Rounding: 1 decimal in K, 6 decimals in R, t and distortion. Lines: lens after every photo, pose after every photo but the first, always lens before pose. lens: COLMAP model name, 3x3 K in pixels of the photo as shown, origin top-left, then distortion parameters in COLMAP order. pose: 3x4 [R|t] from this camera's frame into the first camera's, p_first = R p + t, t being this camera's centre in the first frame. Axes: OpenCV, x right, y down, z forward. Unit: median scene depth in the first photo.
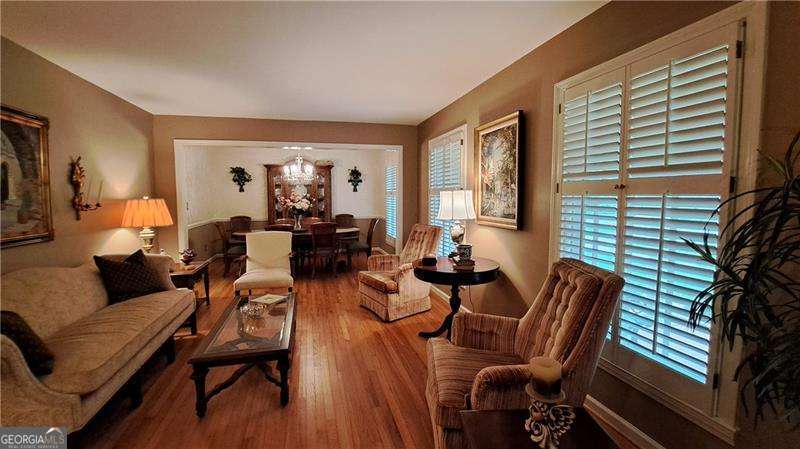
lens RADIAL K [[341.3, 0, 400.0], [0, 341.3, 224.5], [0, 0, 1]] dist [-0.020936, 0.000478]
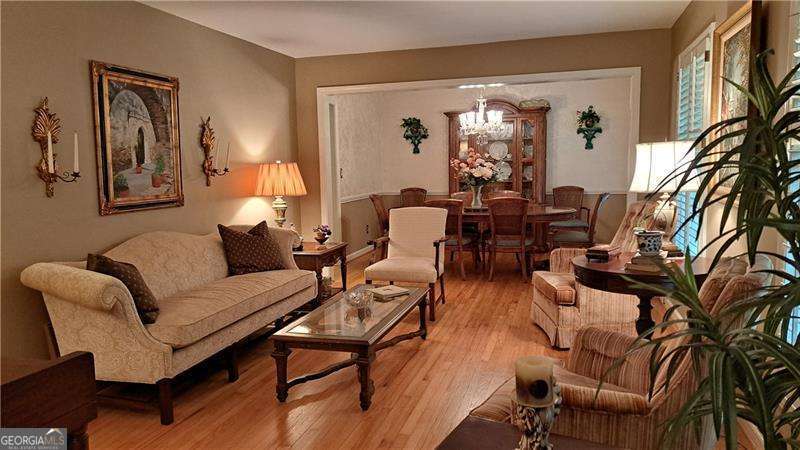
lens RADIAL K [[561.2, 0, 400.0], [0, 561.2, 225.0], [0, 0, 1]] dist [0.084196, -0.097809]
pose [[0.868548, 0.043707, -0.493673, 0.229616], [-0.026469, 0.998773, 0.041857, 0.012497], [0.494897, -0.023288, 0.868639, -0.086559]]
